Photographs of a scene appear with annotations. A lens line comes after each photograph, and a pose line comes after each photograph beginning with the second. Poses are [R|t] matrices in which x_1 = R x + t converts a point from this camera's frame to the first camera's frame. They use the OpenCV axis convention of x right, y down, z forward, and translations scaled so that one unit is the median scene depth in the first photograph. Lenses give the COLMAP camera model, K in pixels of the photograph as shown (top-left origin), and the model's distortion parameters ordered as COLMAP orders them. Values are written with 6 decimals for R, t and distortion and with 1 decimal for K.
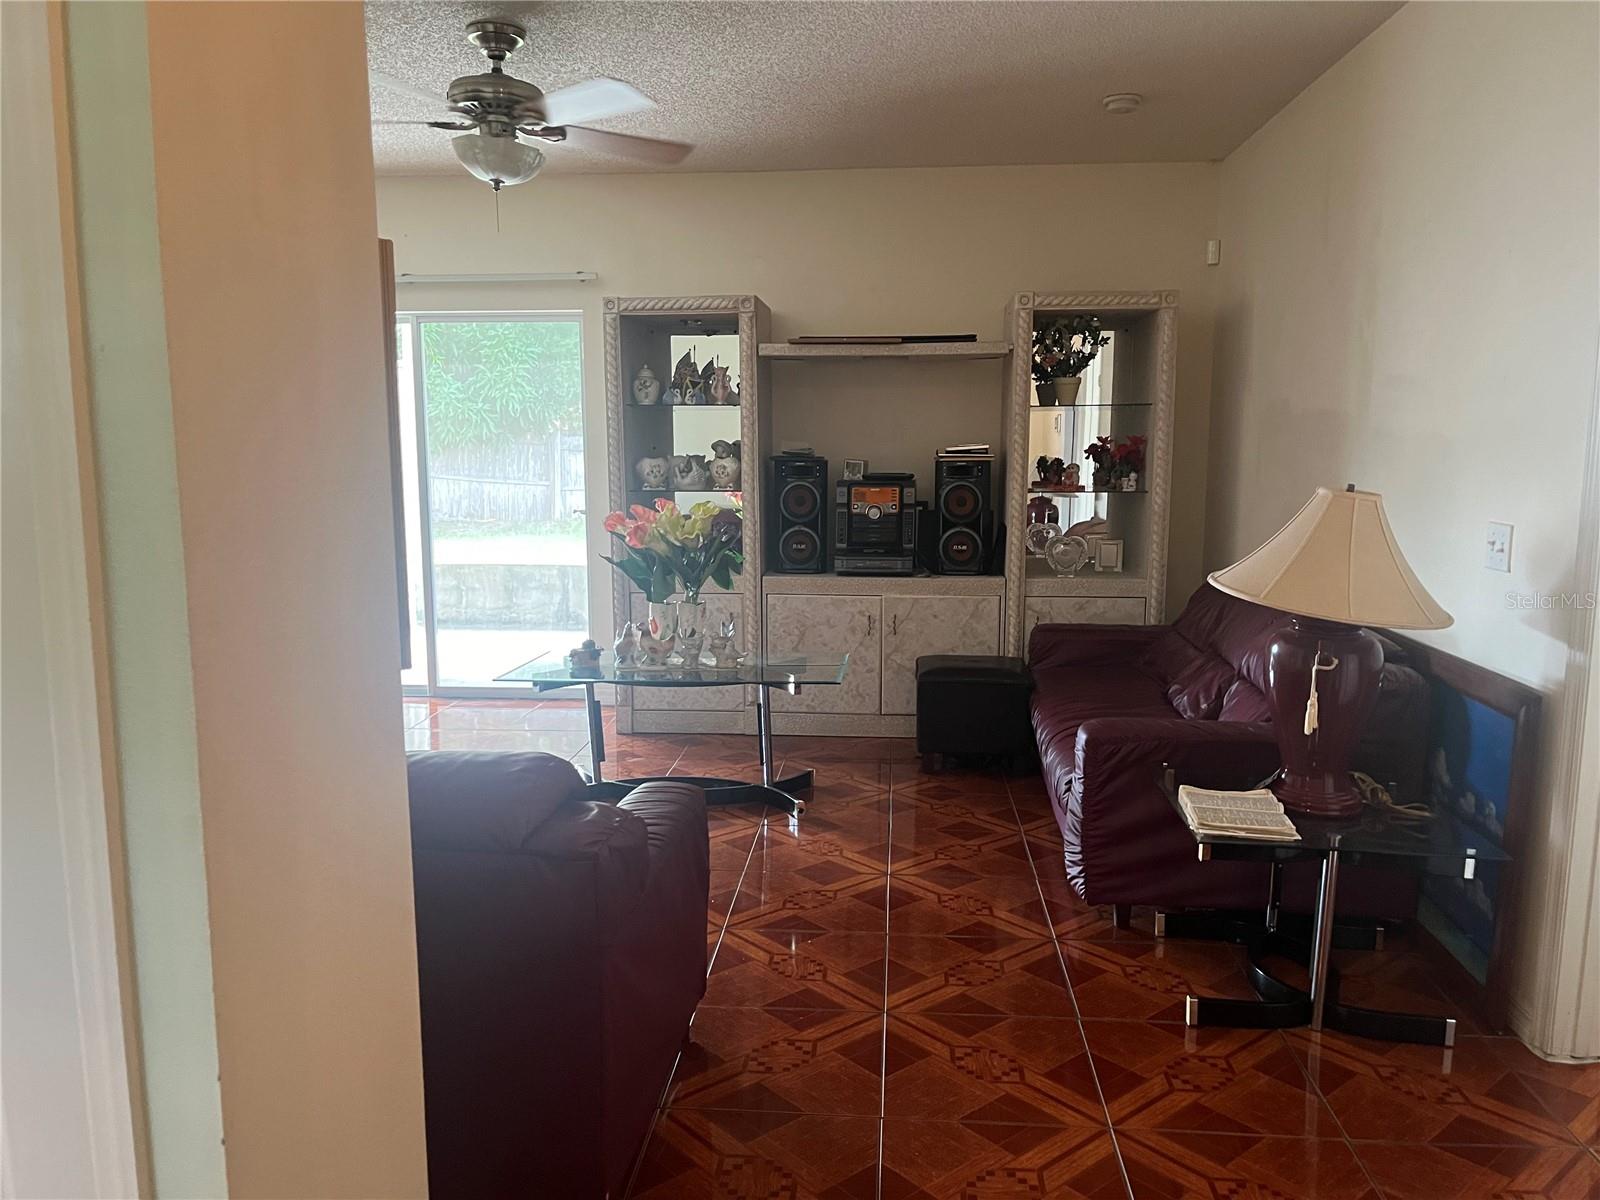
lens RADIAL K [[1216.9, 0, 804.8], [0, 1216.9, 624.9], [0, 0, 1]] dist [0.059582, -0.069979]
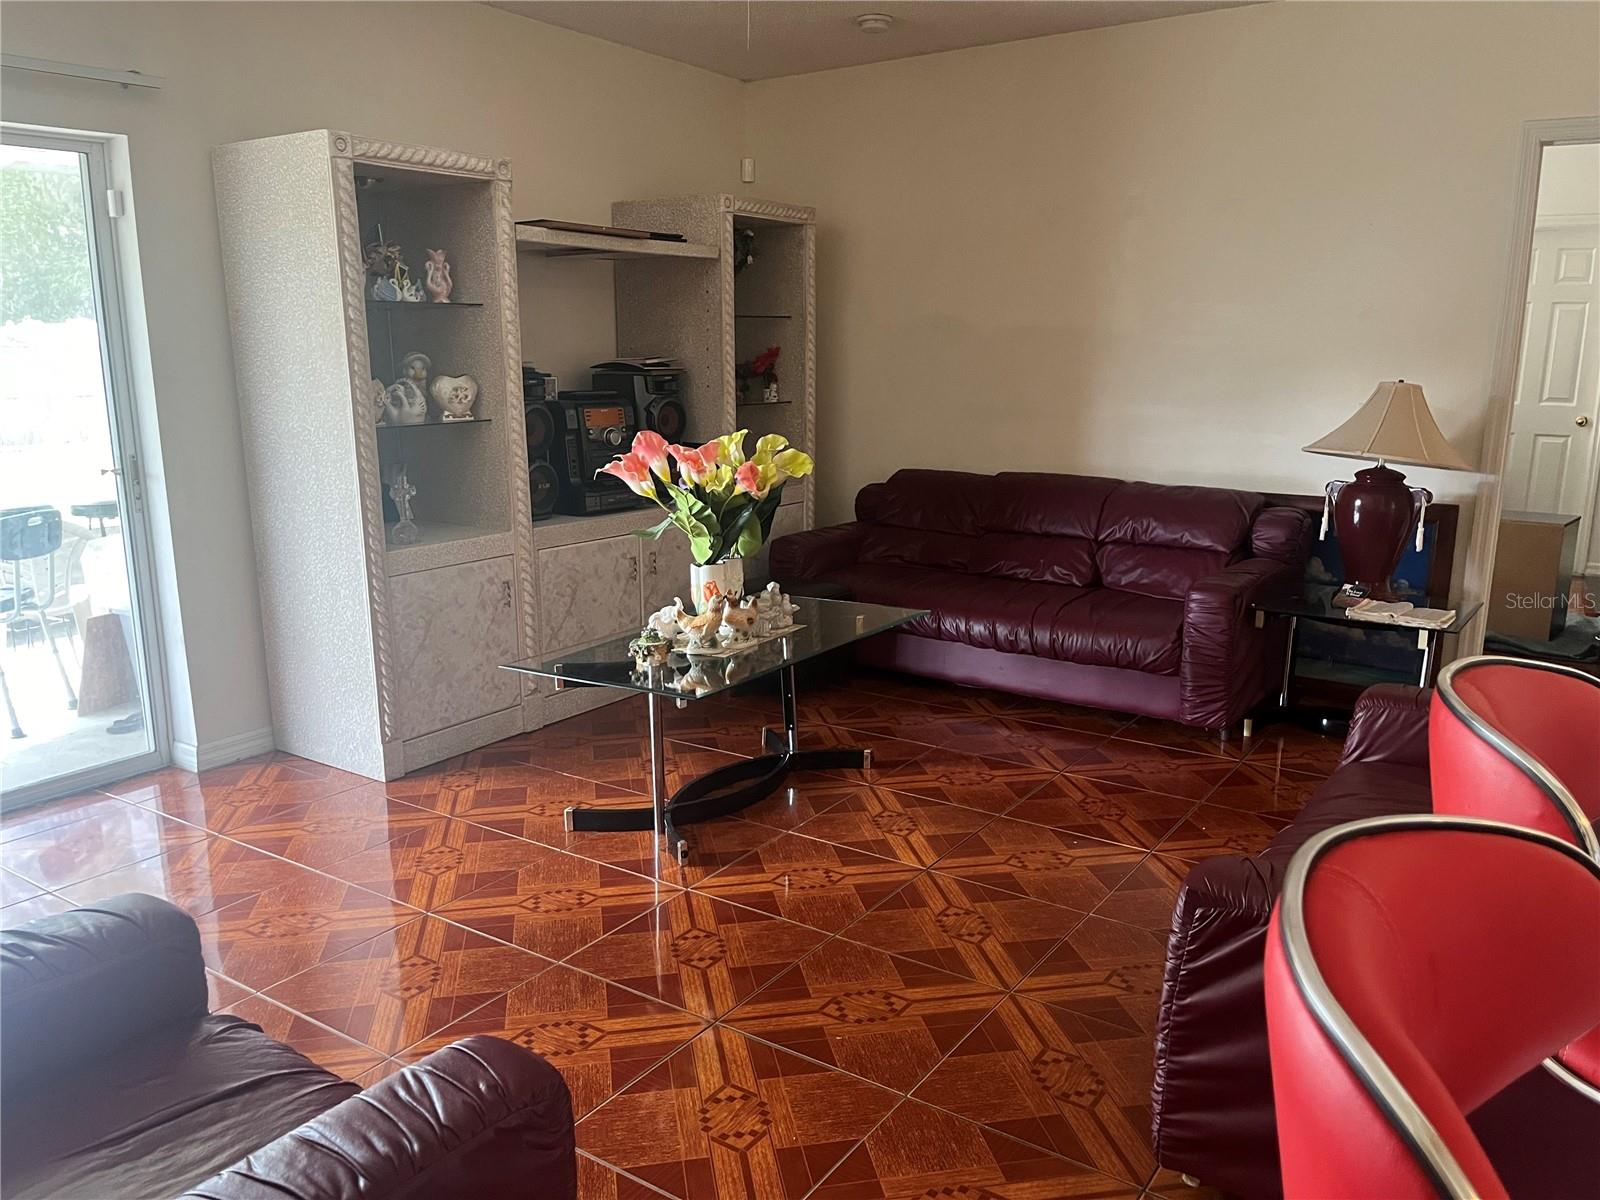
lens RADIAL K [[1213.2, 0, 836.5], [0, 1213.2, 596.1], [0, 0, 1]] dist [0.063605, -0.077956]
pose [[0.505142, -0.174571, 0.845196, -0.616771], [0.133156, 0.983367, 0.123527, -0.068867], [-0.852702, 0.050144, 0.519986, 0.437905]]
